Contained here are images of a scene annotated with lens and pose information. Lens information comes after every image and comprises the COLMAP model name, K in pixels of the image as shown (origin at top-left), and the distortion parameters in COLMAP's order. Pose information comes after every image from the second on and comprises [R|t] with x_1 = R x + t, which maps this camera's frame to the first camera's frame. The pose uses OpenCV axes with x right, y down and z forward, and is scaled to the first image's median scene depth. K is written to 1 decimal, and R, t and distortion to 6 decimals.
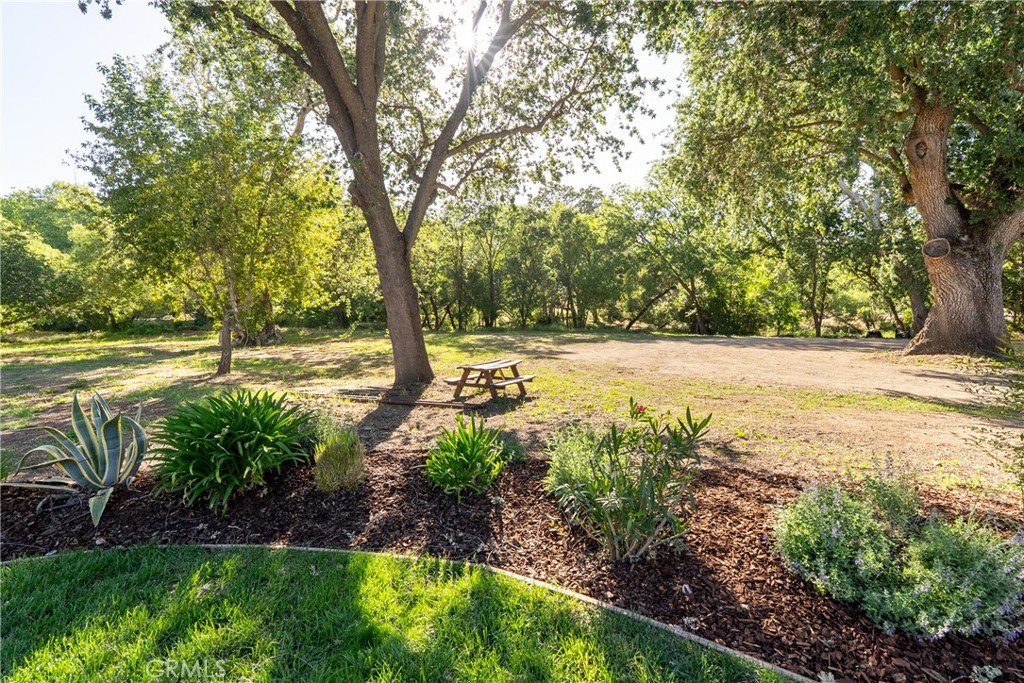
lens RADIAL K [[455.9, 0, 518.5], [0, 455.9, 335.9], [0, 0, 1]] dist [-0.002673, 0.000910]
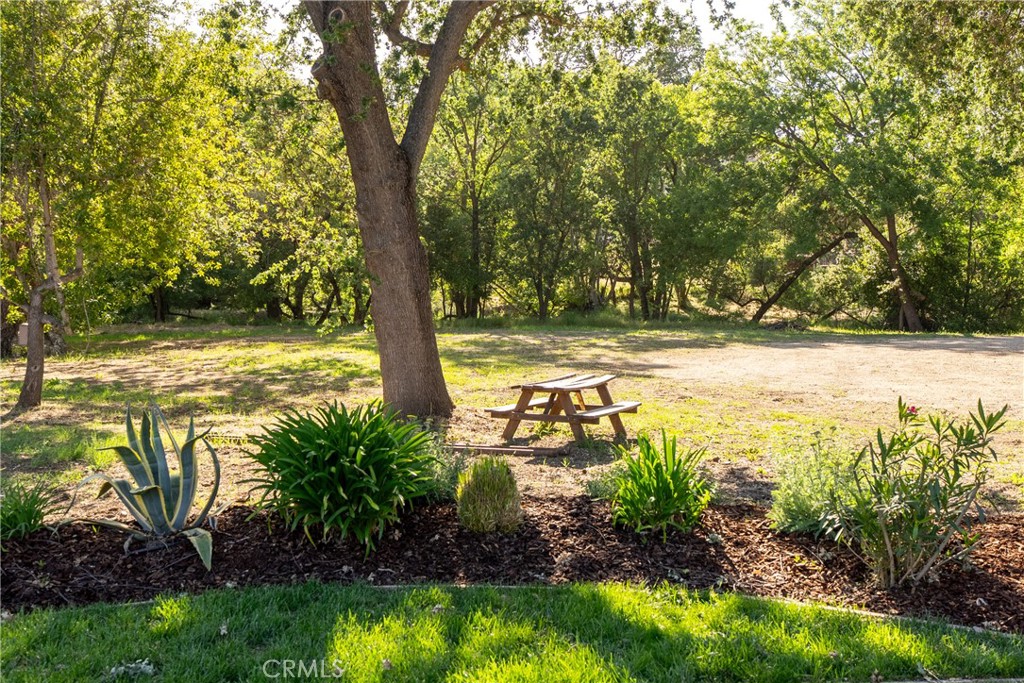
lens RADIAL K [[992.0, 0, 520.4], [0, 992.0, 334.1], [0, 0, 1]] dist [0.010053, 0.000000]
pose [[0.999864, -0.003370, 0.016168, -0.033162], [0.003430, 0.999987, -0.003696, 0.001934], [-0.016155, 0.003750, 0.999862, -0.055224]]
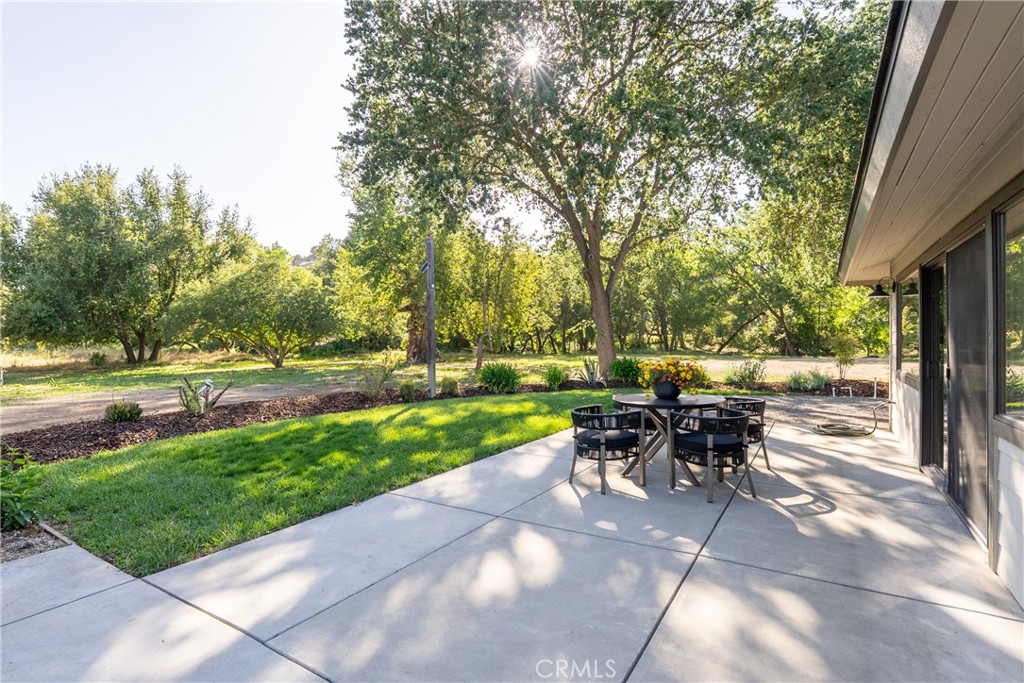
lens RADIAL K [[491.6, 0, 517.0], [0, 491.6, 340.3], [0, 0, 1]] dist [-0.002126, 0.001633]
pose [[0.990458, -0.005331, -0.137711, -0.088421], [-0.001554, 0.998756, -0.049838, 0.017385], [0.137806, 0.049576, 0.989218, -0.262789]]
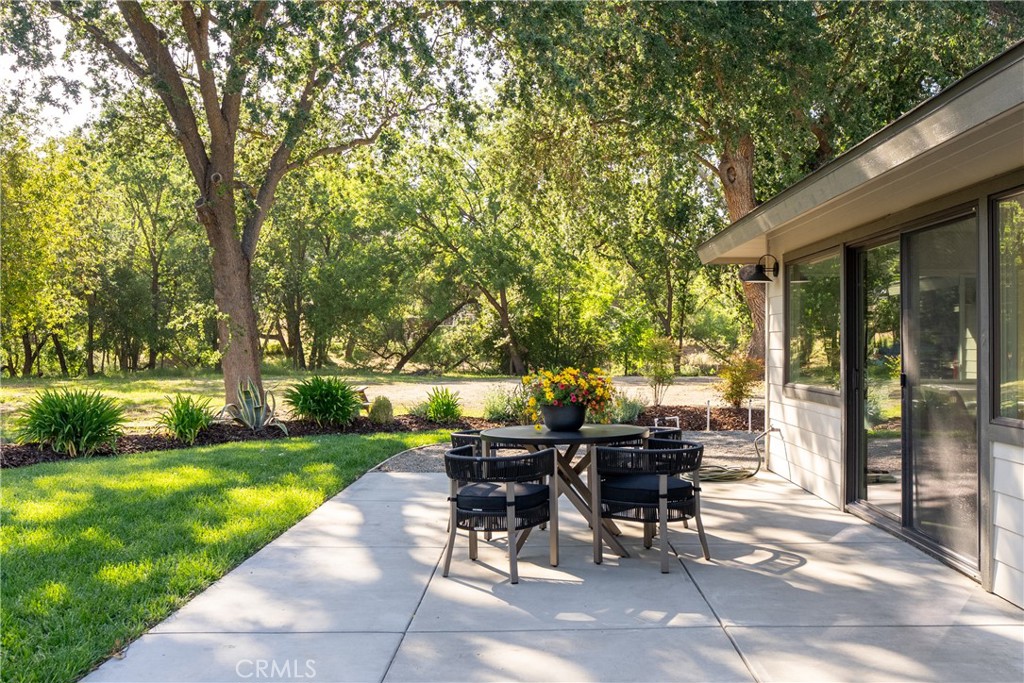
lens RADIAL K [[992.0, 0, 519.4], [0, 992.0, 341.3], [0, 0, 1]] dist [0.010053, 0.000000]
pose [[0.922141, -0.000724, 0.386854, -0.133322], [0.022431, 0.998416, -0.051599, 0.019486], [-0.386204, 0.056260, 0.920696, -0.277411]]
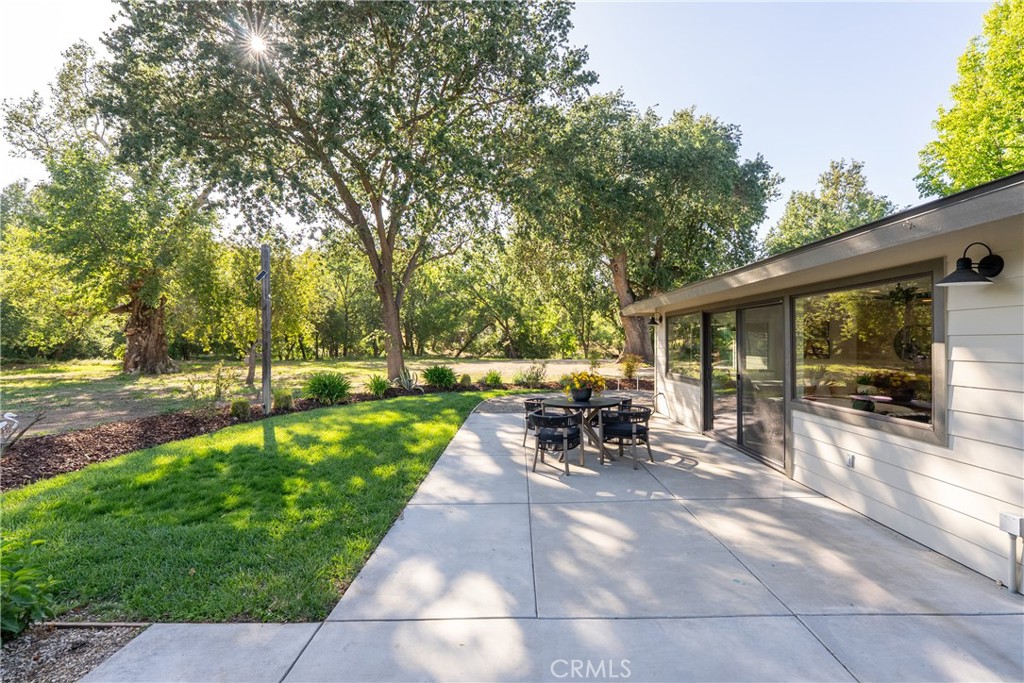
lens RADIAL K [[455.9, 0, 514.6], [0, 455.9, 339.6], [0, 0, 1]] dist [-0.002673, 0.000910]
pose [[0.917229, -0.001036, 0.398358, -0.147866], [0.024823, 0.998202, -0.054558, 0.013204], [-0.397586, 0.059931, 0.915606, -0.269444]]
